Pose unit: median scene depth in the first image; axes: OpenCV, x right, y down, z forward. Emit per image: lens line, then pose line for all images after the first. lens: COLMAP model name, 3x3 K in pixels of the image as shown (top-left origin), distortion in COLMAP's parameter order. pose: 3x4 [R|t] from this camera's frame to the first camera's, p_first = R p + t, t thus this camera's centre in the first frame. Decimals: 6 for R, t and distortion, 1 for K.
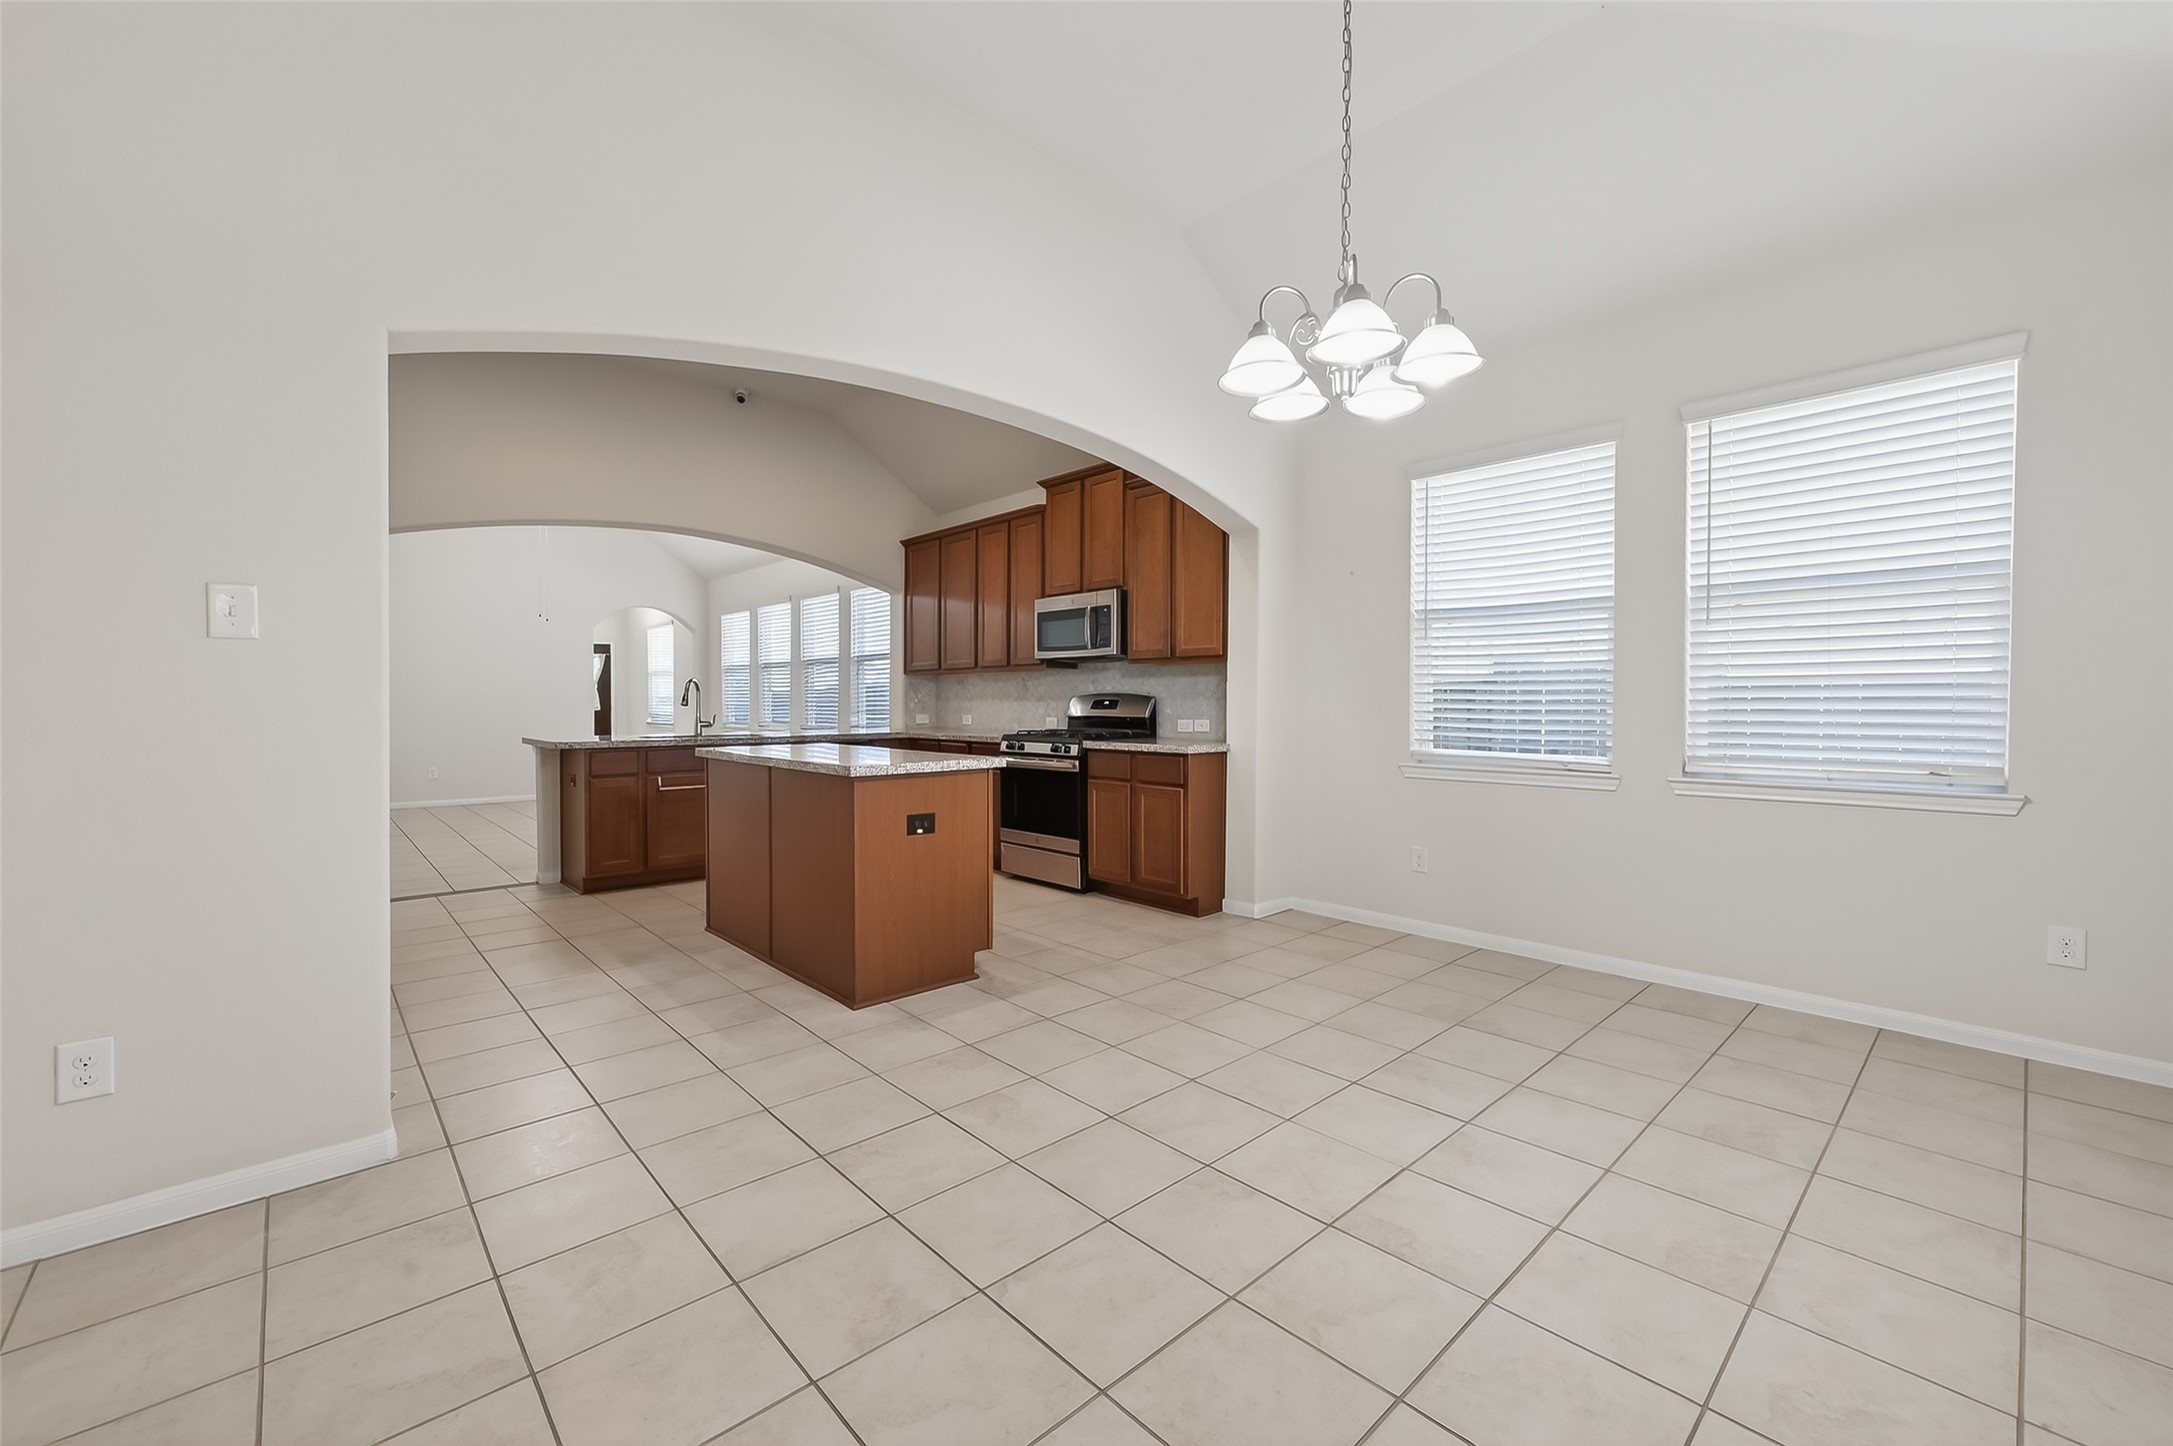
lens RADIAL K [[857.2, 0, 1091.9], [0, 857.2, 702.7], [0, 0, 1]] dist [-0.000385, 0.000133]
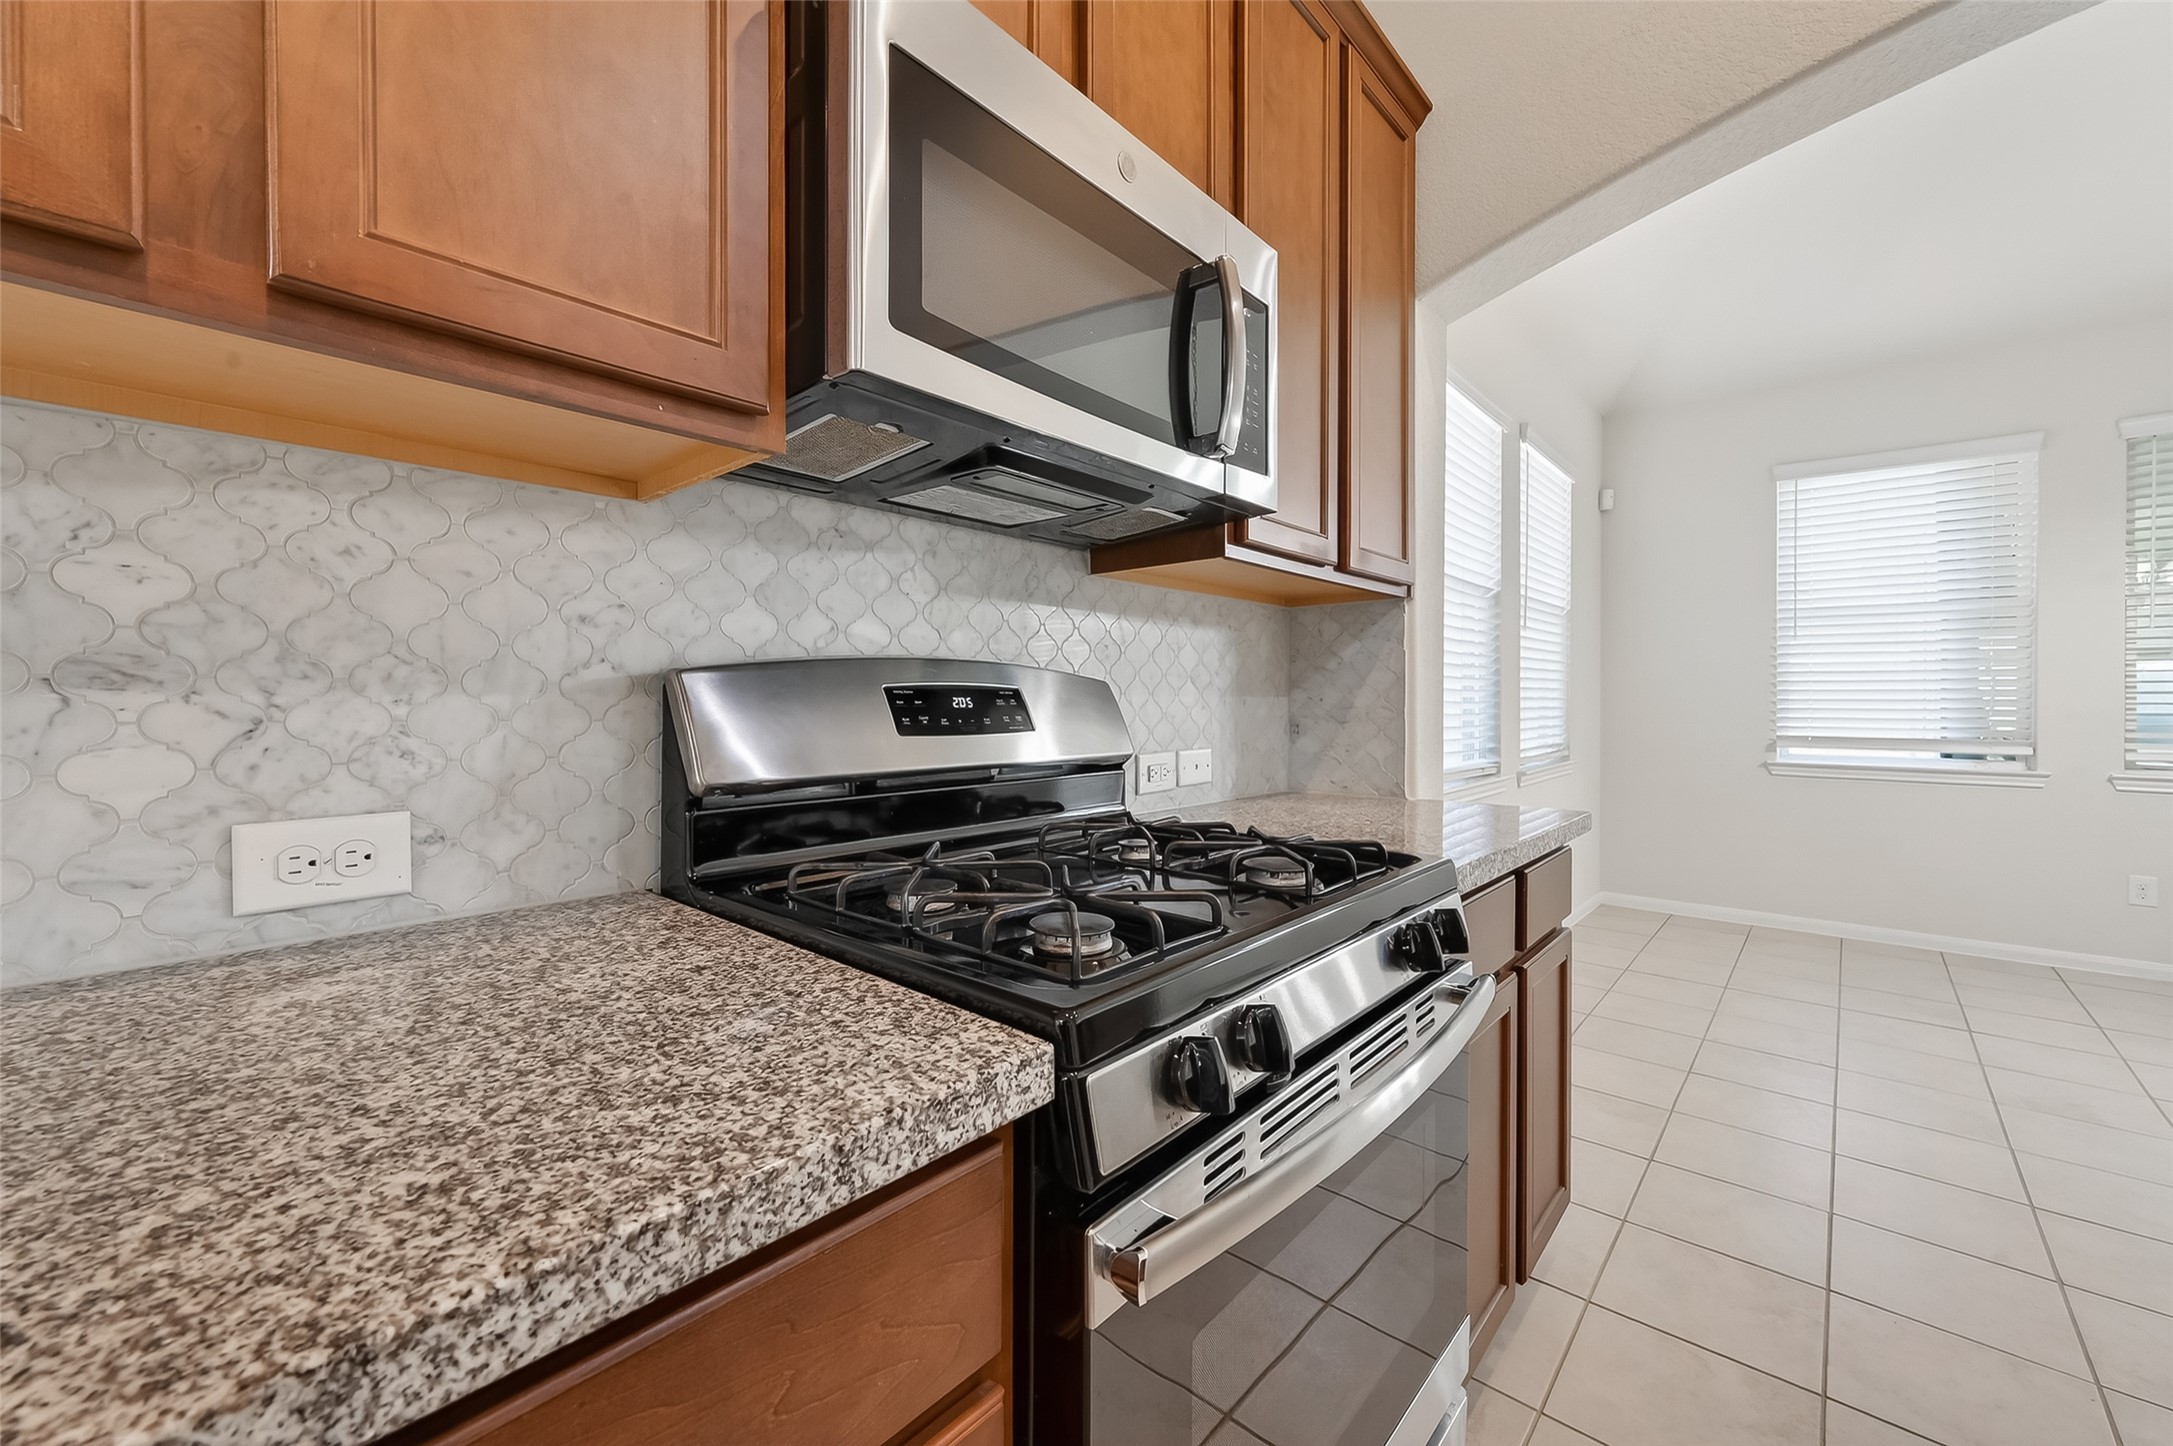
lens RADIAL K [[857.2, 0, 1091.9], [0, 857.2, 702.7], [0, 0, 1]] dist [-0.000385, 0.000133]
pose [[-0.082345, -0.005230, 0.996590, -0.204539], [-0.003314, 0.999982, 0.004974, -0.001174], [-0.996598, -0.002893, -0.082360, 0.996181]]
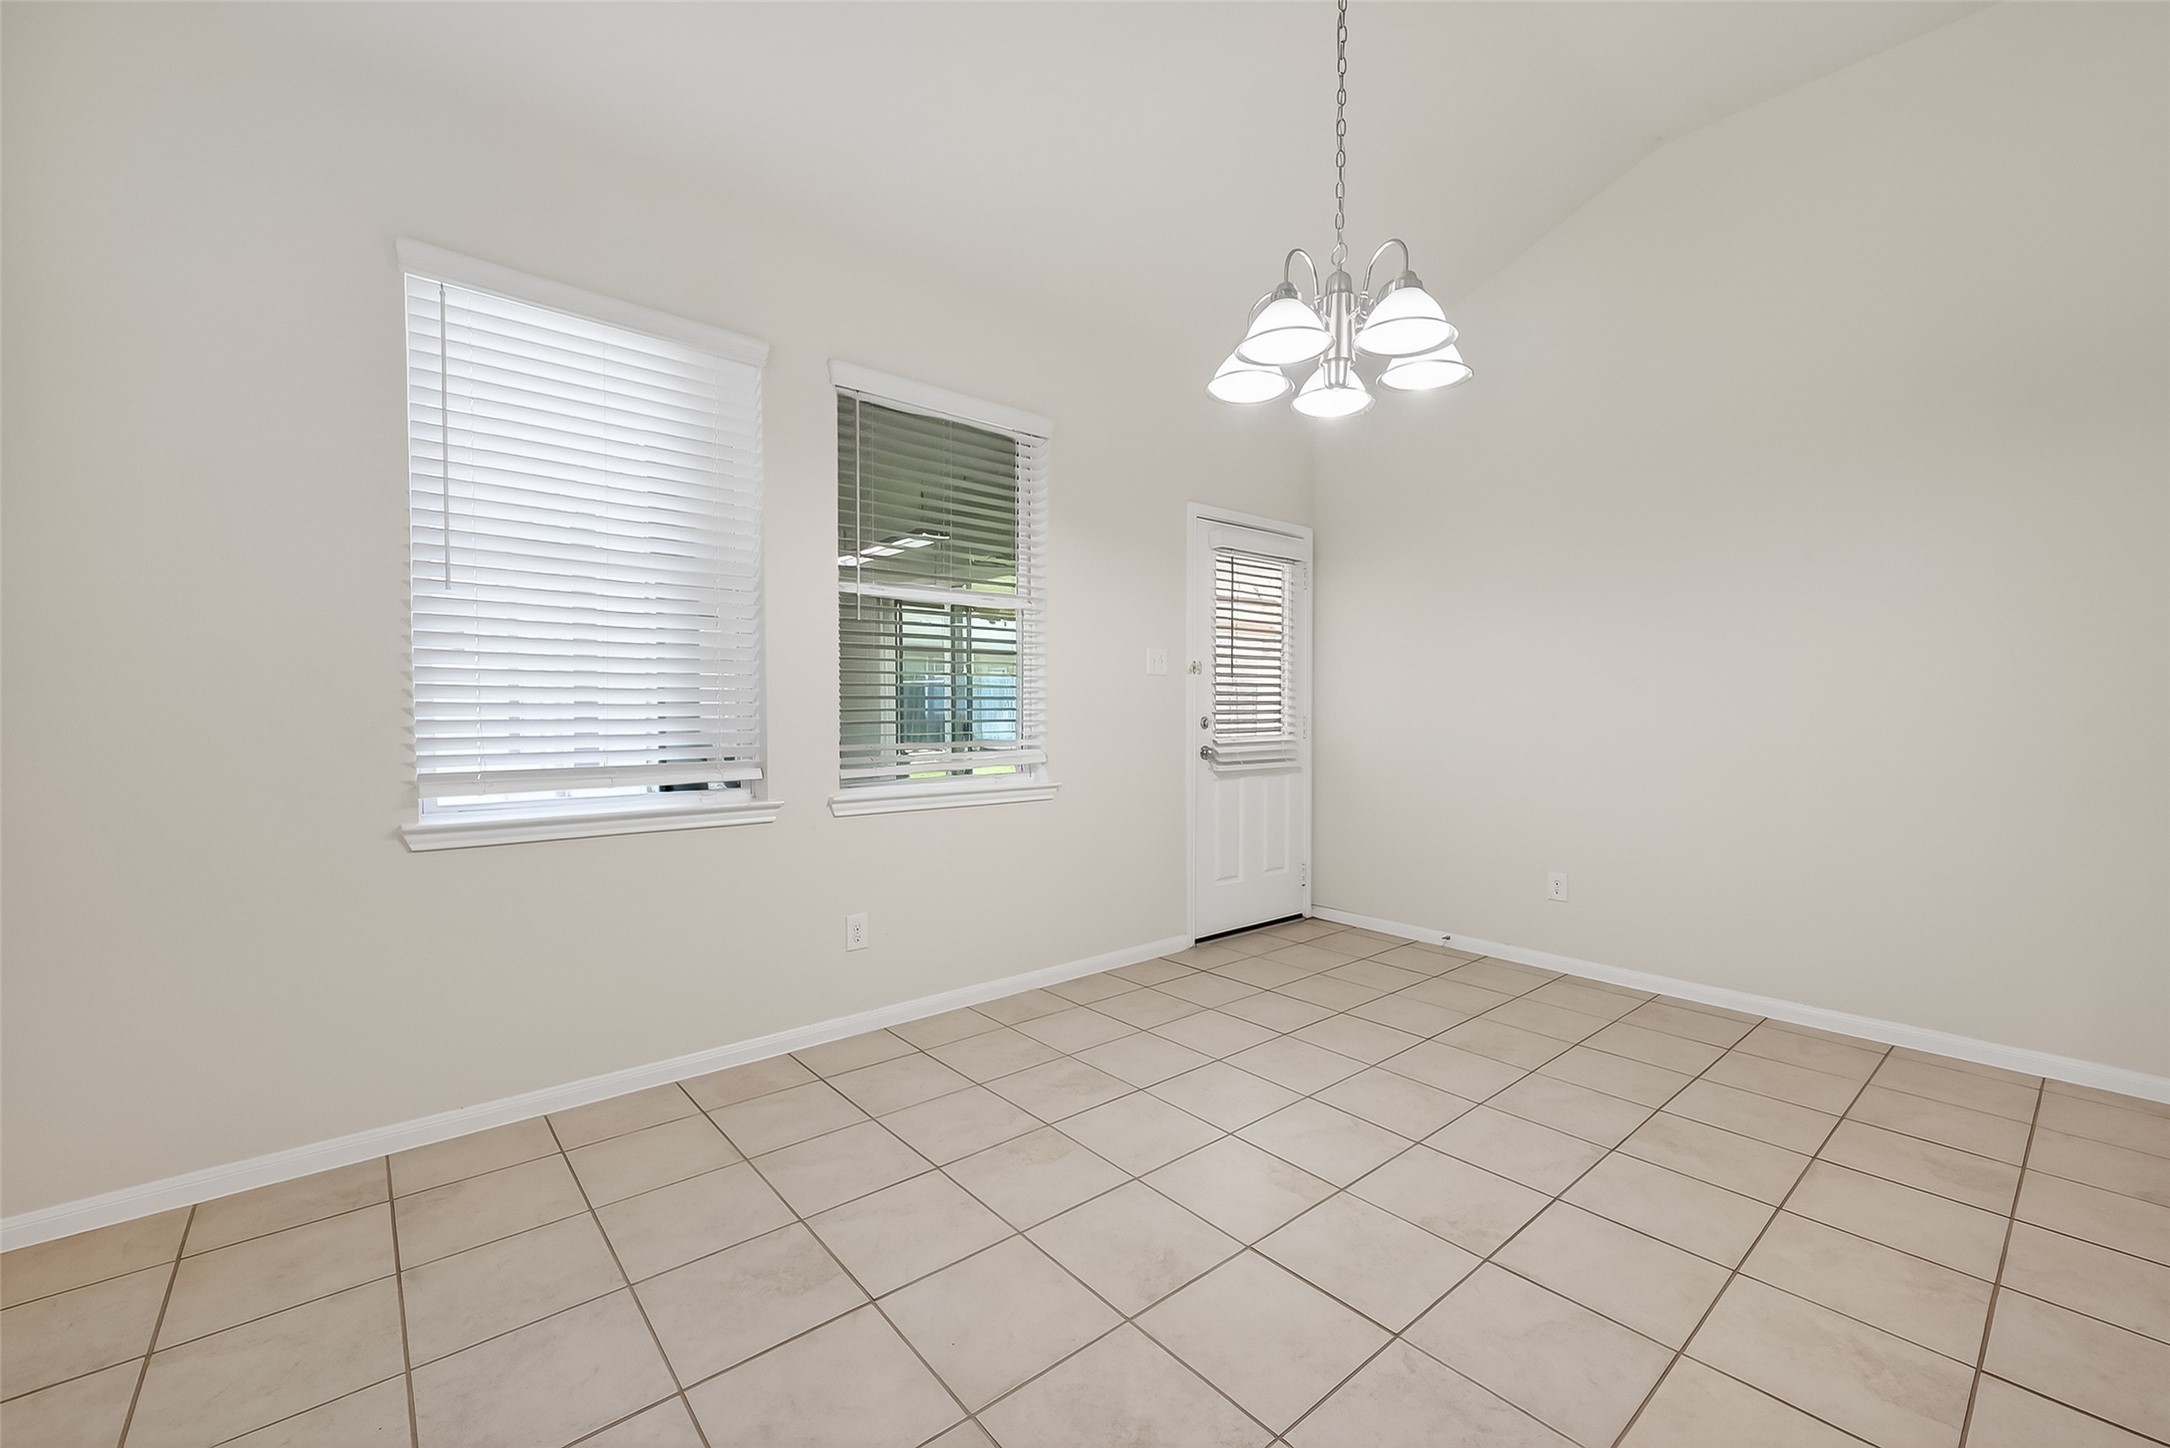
lens RADIAL K [[878.0, 0, 1118.0], [0, 878.0, 728.3], [0, 0, 1]] dist [0.000851, 0.000164]
pose [[-0.999355, 0.000378, 0.035921, 0.178648], [0.001032, 0.999834, 0.018188, 0.002119], [-0.035908, 0.018213, -0.999189, 0.707957]]
